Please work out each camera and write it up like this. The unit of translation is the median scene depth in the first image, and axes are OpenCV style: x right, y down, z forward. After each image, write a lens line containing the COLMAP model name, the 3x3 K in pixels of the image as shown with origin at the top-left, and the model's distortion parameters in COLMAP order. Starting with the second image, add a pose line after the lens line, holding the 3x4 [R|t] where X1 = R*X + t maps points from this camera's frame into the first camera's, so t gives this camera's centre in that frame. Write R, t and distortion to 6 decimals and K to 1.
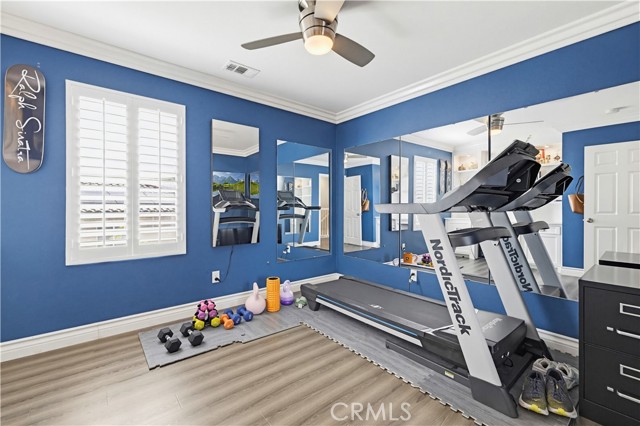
lens RADIAL K [[271.3, 0, 319.2], [0, 271.3, 208.2], [0, 0, 1]] dist [0.002535, 0.000337]
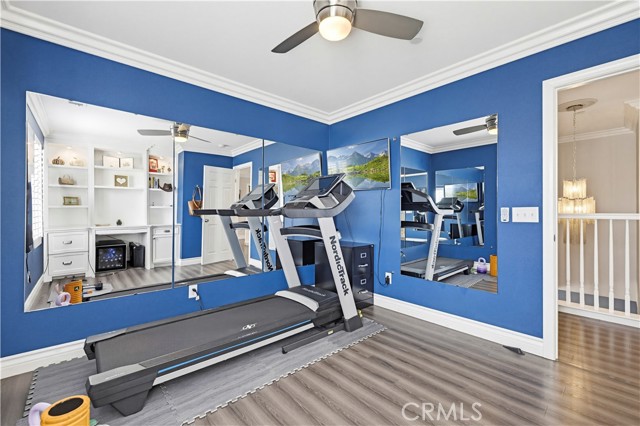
lens RADIAL K [[271.3, 0, 319.3], [0, 271.3, 213.1], [0, 0, 1]] dist [0.002535, 0.000337]
pose [[-0.032179, -0.005368, 0.999468, -0.818291], [0.003804, 0.999978, 0.005494, -0.007044], [-0.999475, 0.003979, -0.032158, 0.991408]]
